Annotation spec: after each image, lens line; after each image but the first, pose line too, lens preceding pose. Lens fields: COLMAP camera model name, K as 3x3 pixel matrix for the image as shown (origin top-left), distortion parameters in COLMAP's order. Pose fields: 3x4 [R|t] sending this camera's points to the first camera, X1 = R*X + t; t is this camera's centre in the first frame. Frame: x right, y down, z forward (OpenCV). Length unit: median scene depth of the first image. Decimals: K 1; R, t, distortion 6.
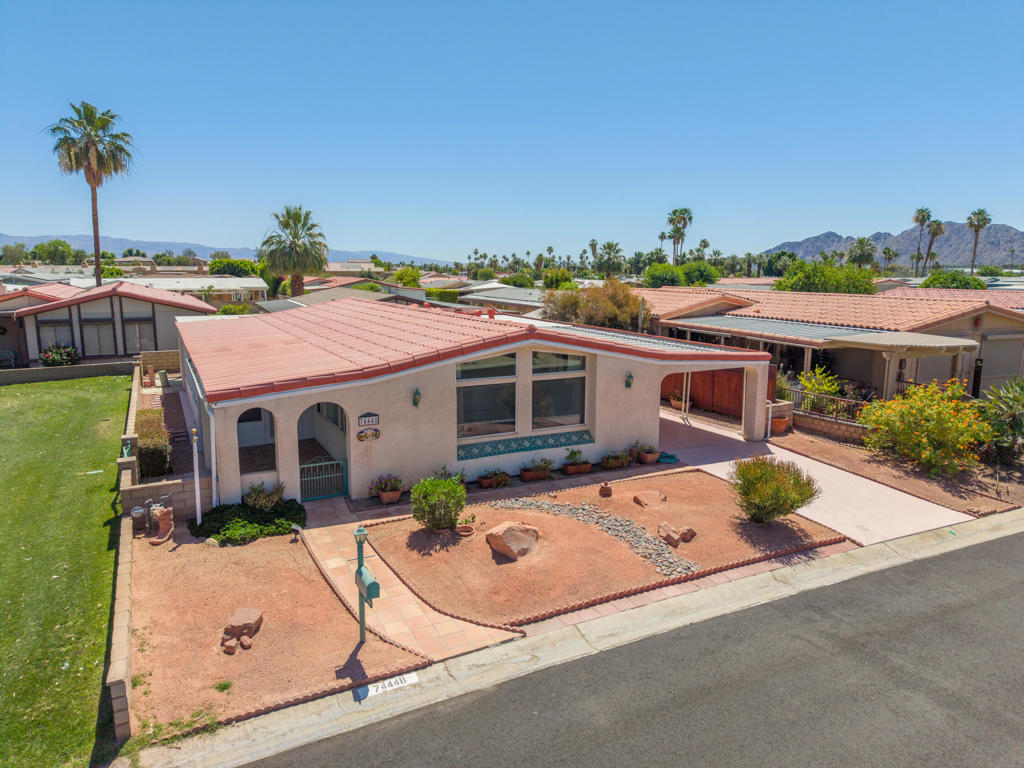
lens RADIAL K [[688.2, 0, 515.6], [0, 688.2, 382.3], [0, 0, 1]] dist [0.028257, -0.026619]
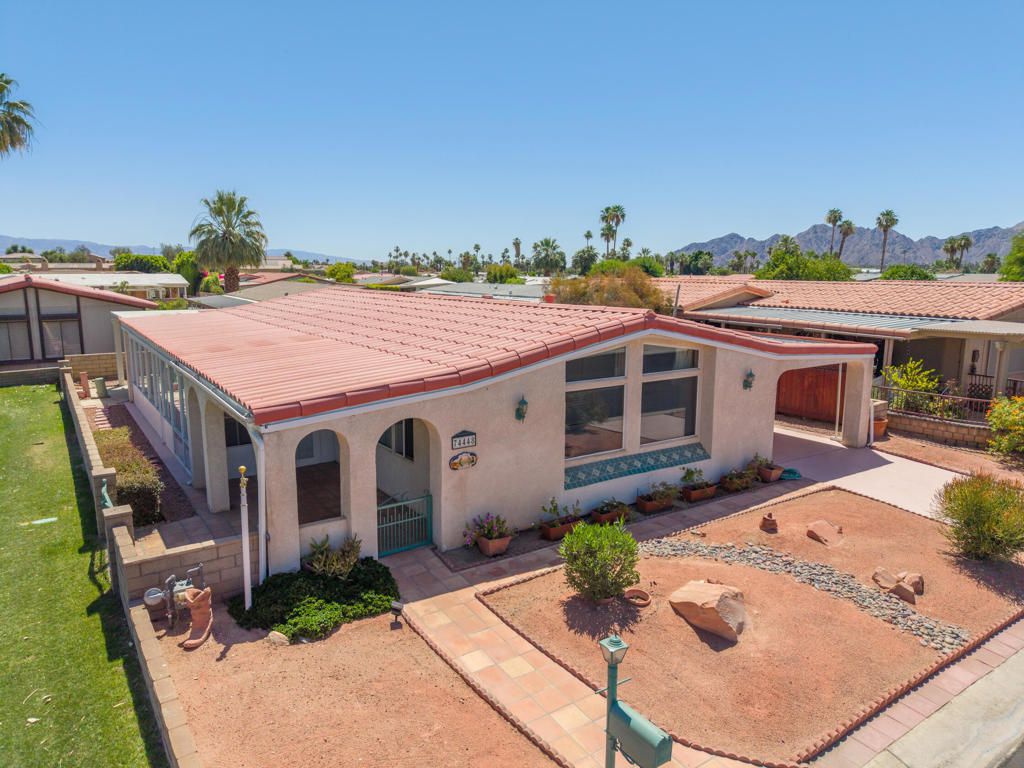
lens RADIAL K [[688.2, 0, 514.4], [0, 688.2, 383.8], [0, 0, 1]] dist [0.028257, -0.026619]
pose [[0.992934, -0.019001, 0.117139, -0.216307], [0.018710, 0.999819, 0.003580, -0.006440], [-0.117185, -0.001363, 0.993109, 0.240984]]
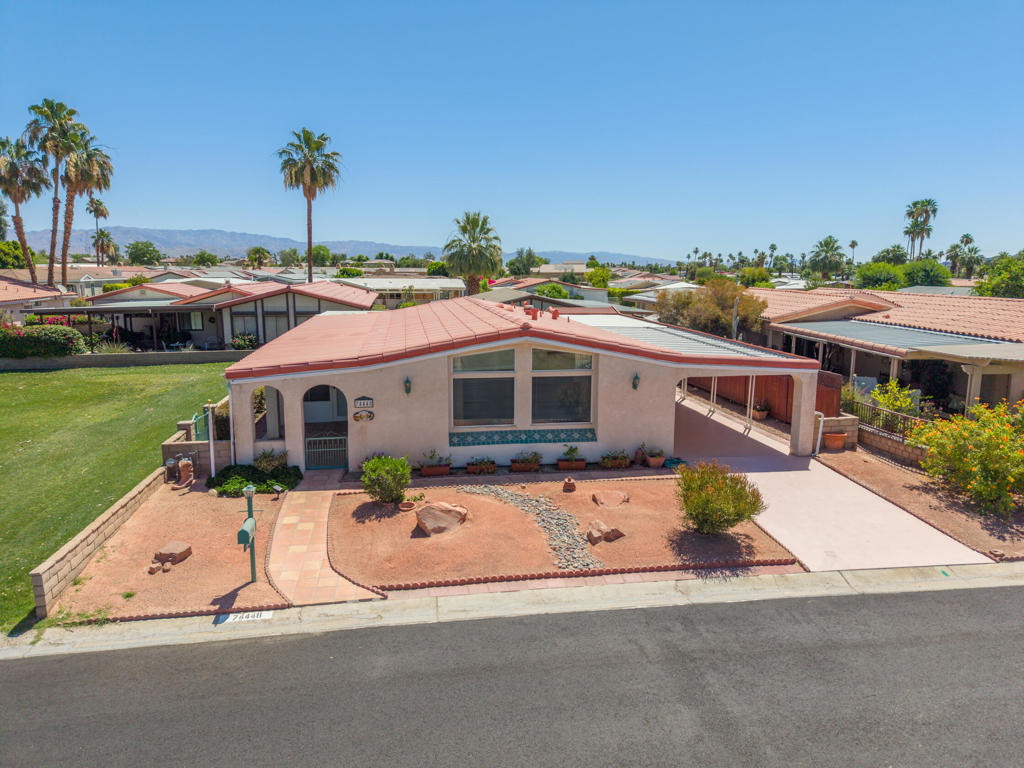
lens RADIAL K [[688.2, 0, 513.5], [0, 688.2, 383.3], [0, 0, 1]] dist [0.028257, -0.026619]
pose [[0.946792, 0.051123, -0.317759, 0.334125], [-0.050811, 0.998665, 0.009274, -0.000527], [0.317809, 0.007365, 0.948126, 0.003862]]
